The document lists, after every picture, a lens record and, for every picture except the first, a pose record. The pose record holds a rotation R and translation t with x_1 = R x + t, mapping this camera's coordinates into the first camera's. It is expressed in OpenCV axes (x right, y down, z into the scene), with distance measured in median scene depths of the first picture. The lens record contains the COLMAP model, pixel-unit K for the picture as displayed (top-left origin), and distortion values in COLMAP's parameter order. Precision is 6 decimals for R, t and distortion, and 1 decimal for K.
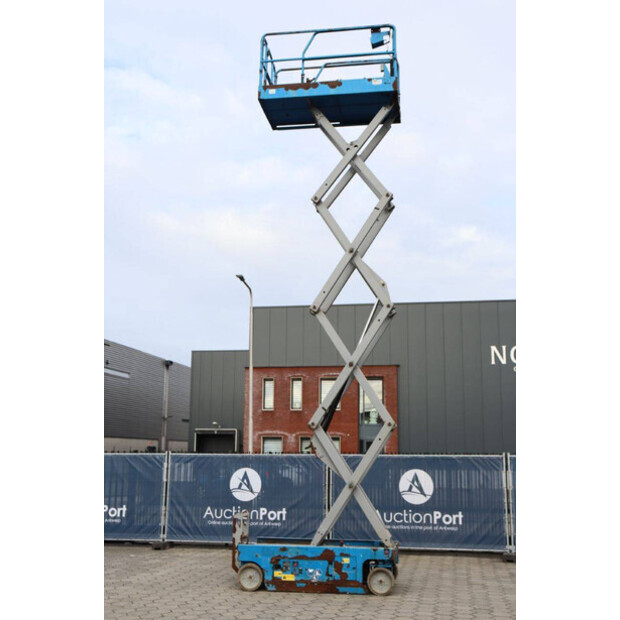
lens RADIAL K [[741.8, 0, 310.0], [0, 741.8, 310.0], [0, 0, 1]] dist [-0.006440, 0.223958]
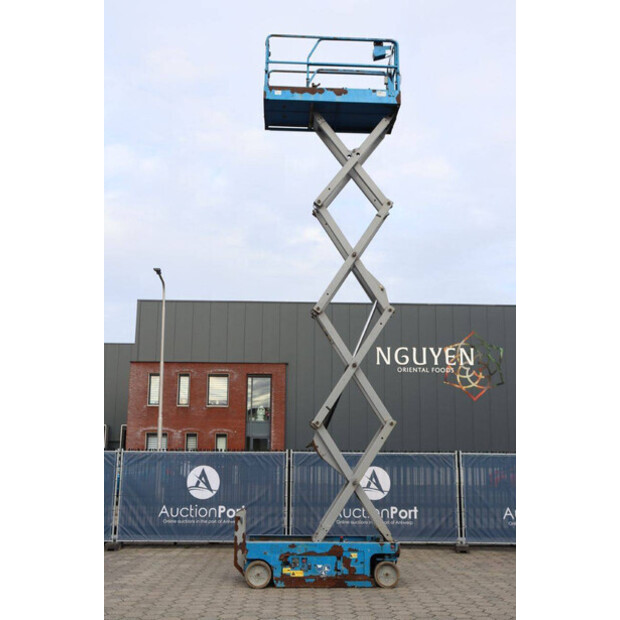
lens RADIAL K [[741.8, 0, 310.0], [0, 741.8, 310.0], [0, 0, 1]] dist [-0.006440, 0.223958]
pose [[0.978620, 0.039558, 0.201839, -0.179550], [-0.040598, 0.999175, 0.001011, -0.002211], [-0.201633, -0.009183, 0.979418, 0.001852]]
